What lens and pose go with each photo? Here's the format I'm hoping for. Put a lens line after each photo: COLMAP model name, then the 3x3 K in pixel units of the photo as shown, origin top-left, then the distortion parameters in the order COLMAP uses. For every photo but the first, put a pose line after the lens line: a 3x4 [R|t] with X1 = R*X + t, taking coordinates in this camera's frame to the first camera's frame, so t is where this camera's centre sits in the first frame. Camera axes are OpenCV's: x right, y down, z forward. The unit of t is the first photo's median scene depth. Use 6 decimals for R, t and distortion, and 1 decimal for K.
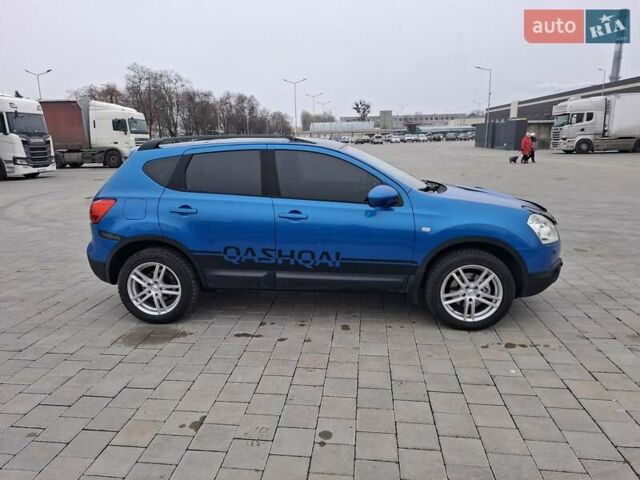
lens RADIAL K [[435.5, 0, 320.0], [0, 435.5, 240.0], [0, 0, 1]] dist [0.073845, -0.064612]
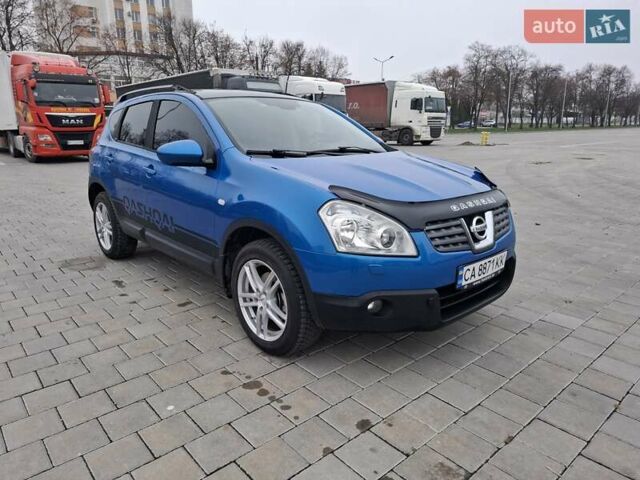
lens RADIAL K [[443.8, 0, 318.5], [0, 443.8, 238.4], [0, 0, 1]] dist [0.066700, -0.064344]
pose [[0.745131, 0.178465, -0.642596, 0.141294], [-0.158471, 0.983314, 0.089333, -0.009298], [0.647817, 0.035268, 0.760979, 0.083405]]
